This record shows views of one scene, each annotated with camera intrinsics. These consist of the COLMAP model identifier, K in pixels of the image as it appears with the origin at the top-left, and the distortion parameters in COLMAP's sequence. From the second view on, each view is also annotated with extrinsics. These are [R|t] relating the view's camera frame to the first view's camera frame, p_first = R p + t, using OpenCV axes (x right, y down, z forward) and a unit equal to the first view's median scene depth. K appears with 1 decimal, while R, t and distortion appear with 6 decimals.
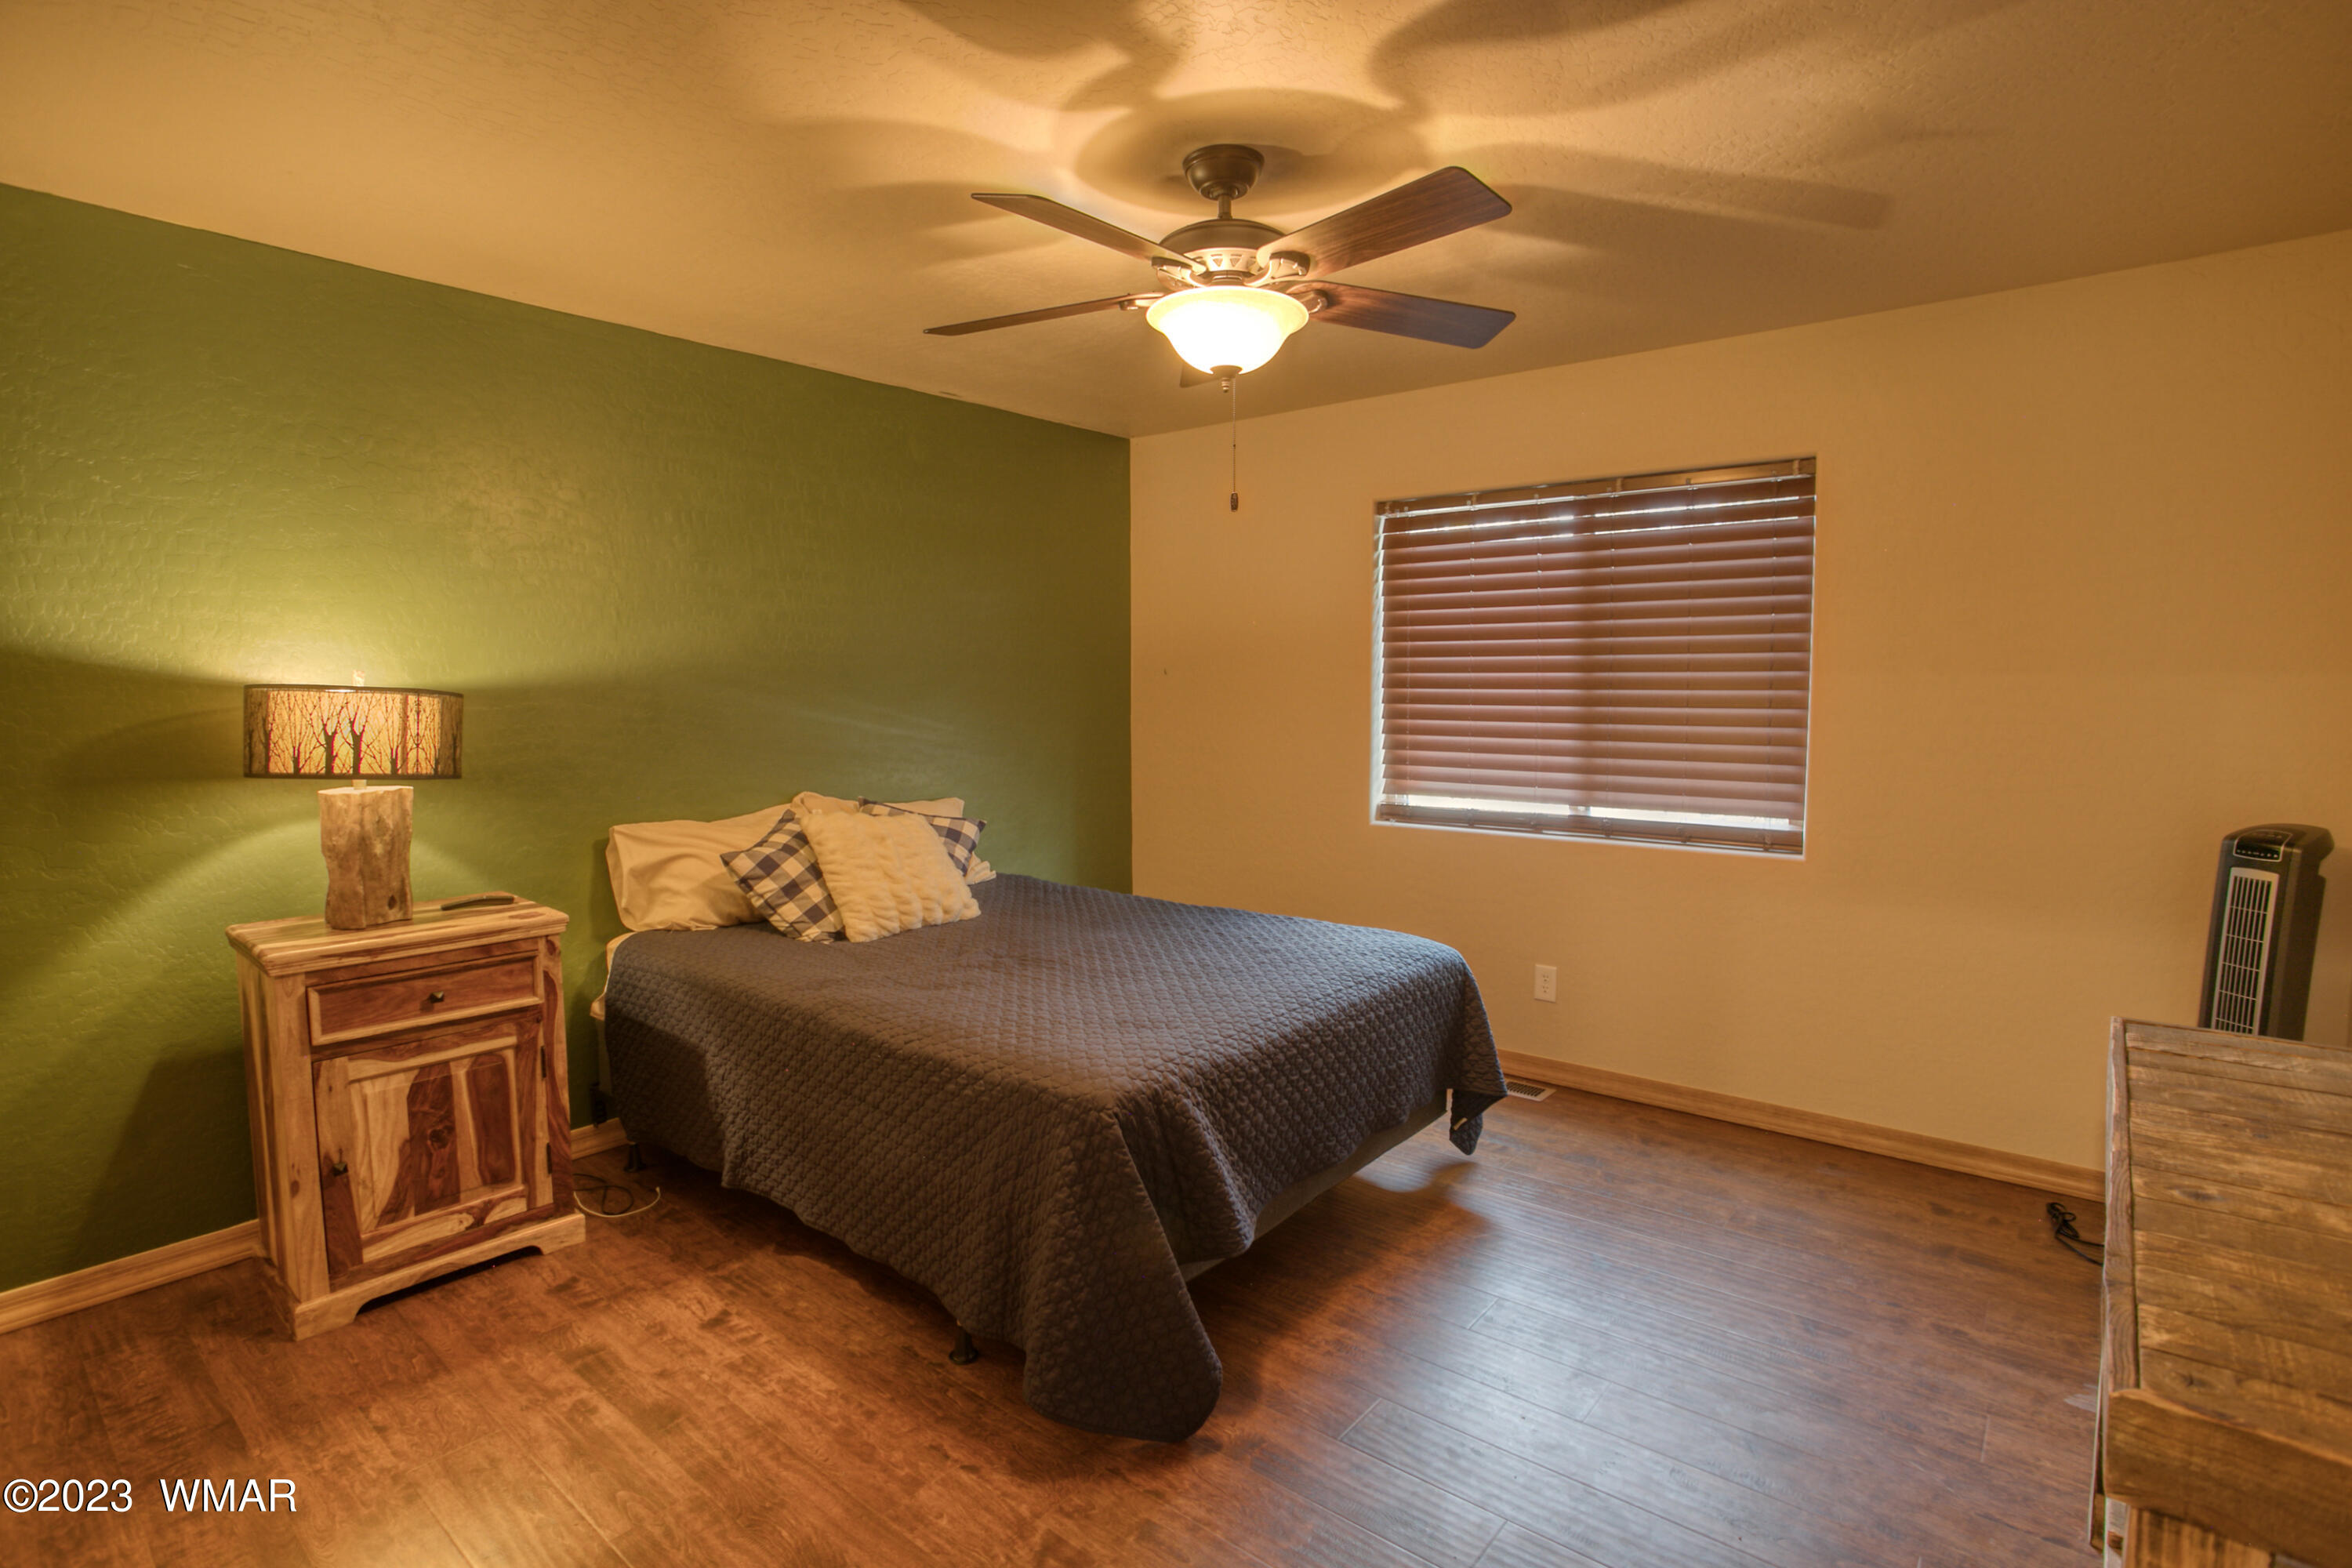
lens RADIAL K [[1135.7, 0, 1179.1], [0, 1135.7, 794.4], [0, 0, 1]] dist [-0.025372, -0.000284]
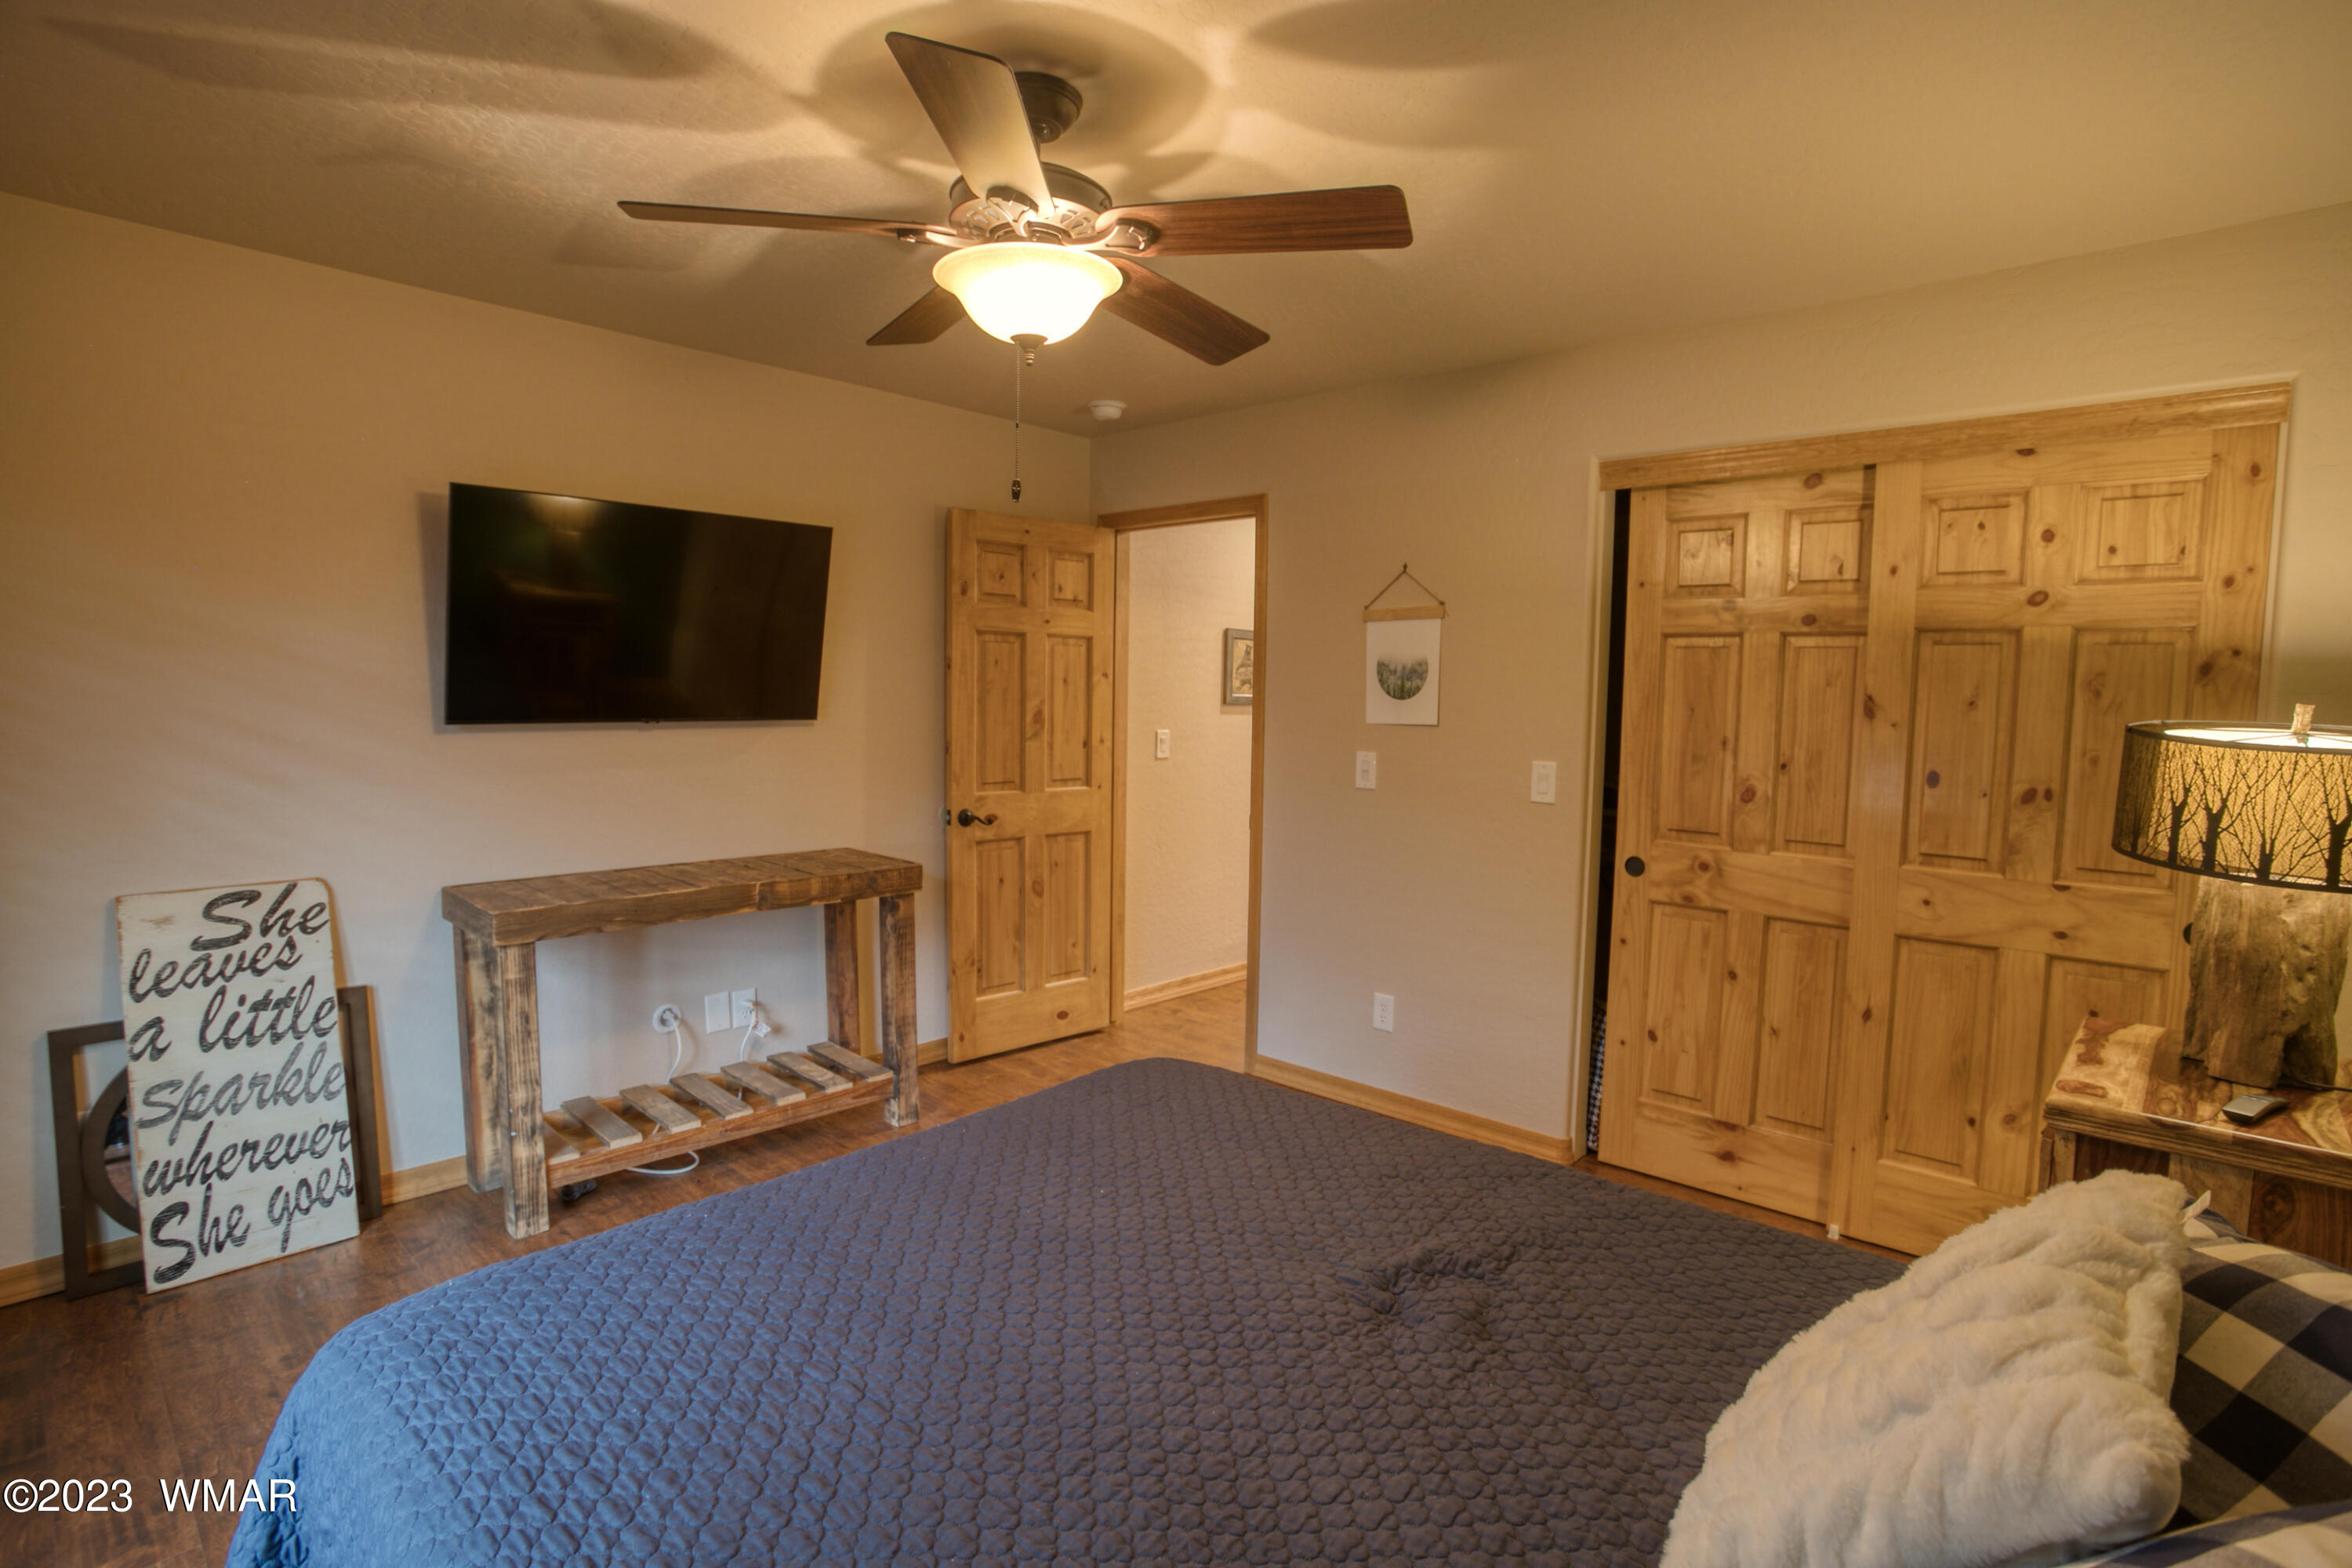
lens RADIAL K [[1135.7, 0, 1170.9], [0, 1135.7, 794.2], [0, 0, 1]] dist [-0.025372, -0.000284]
pose [[-0.998117, -0.024815, 0.056097, -0.129679], [-0.014429, 0.983839, 0.178474, -0.200038], [-0.059620, 0.177329, -0.982344, 1.993953]]
